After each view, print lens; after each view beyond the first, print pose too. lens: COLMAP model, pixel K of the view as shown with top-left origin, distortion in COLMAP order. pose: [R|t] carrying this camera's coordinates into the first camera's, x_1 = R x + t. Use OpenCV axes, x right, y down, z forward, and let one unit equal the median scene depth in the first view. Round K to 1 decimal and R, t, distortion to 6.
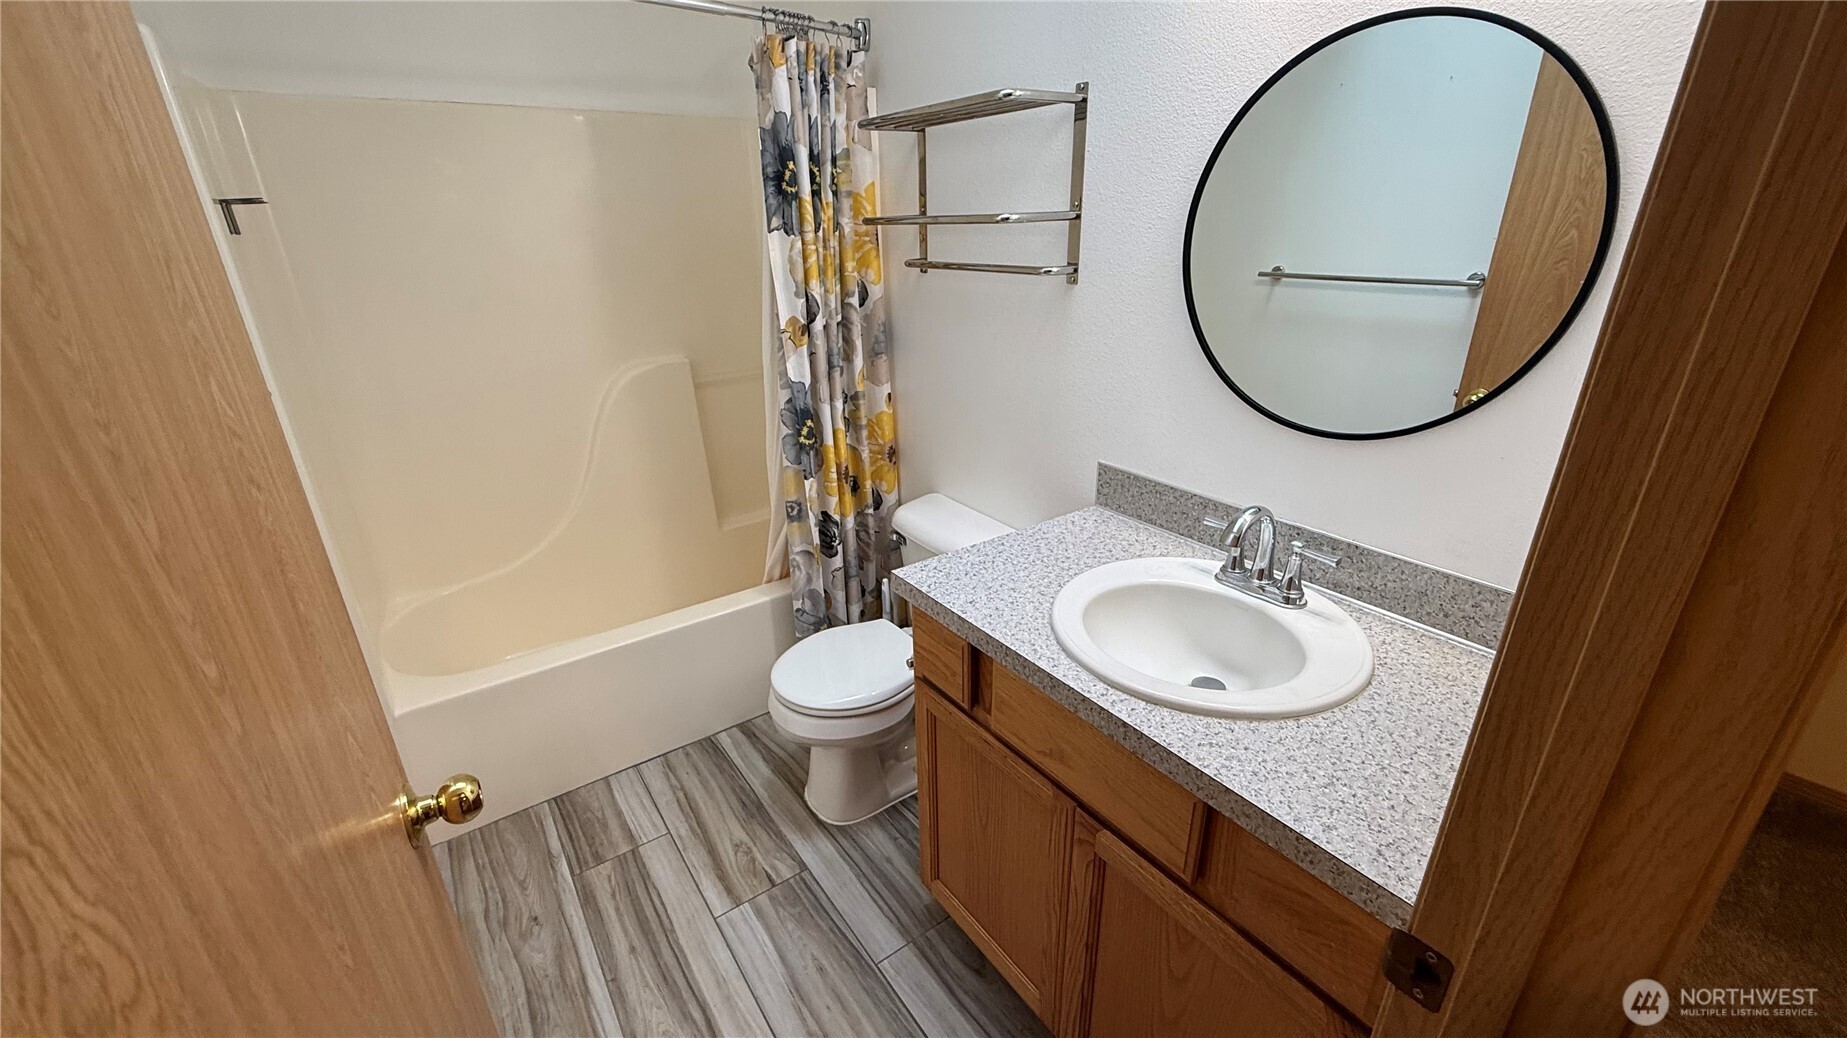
lens RADIAL K [[740.0, 0, 922.9], [0, 740.0, 525.3], [0, 0, 1]] dist [0.000733, 0.000545]
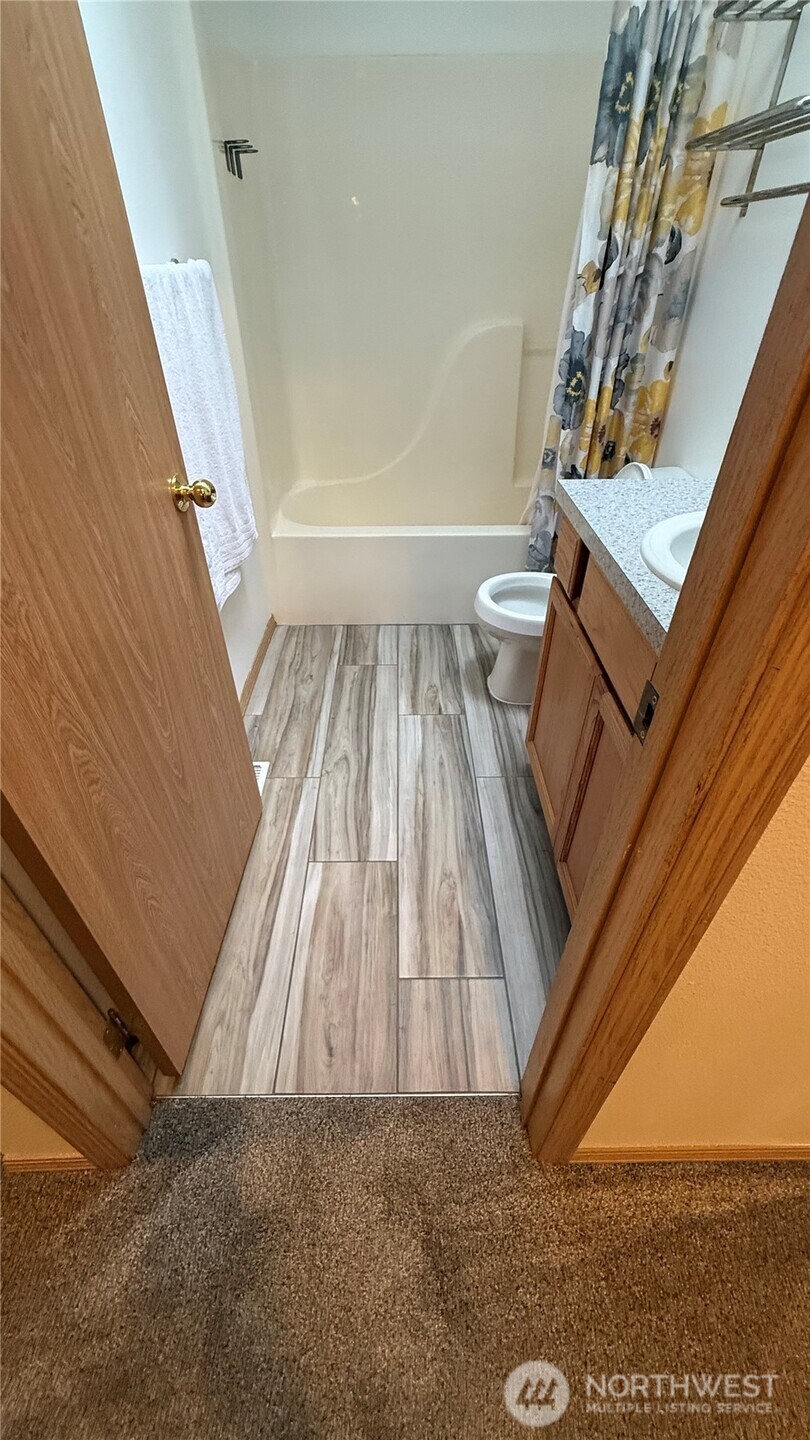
lens RADIAL K [[577.0, 0, 403.6], [0, 577.0, 721.6], [0, 0, 1]] dist [0.000733, 0.000545]
pose [[0.820227, 0.371175, -0.435267, 0.224882], [-0.229357, 0.910456, 0.344188, 0.112467], [0.524046, -0.182480, 0.831912, 0.003889]]
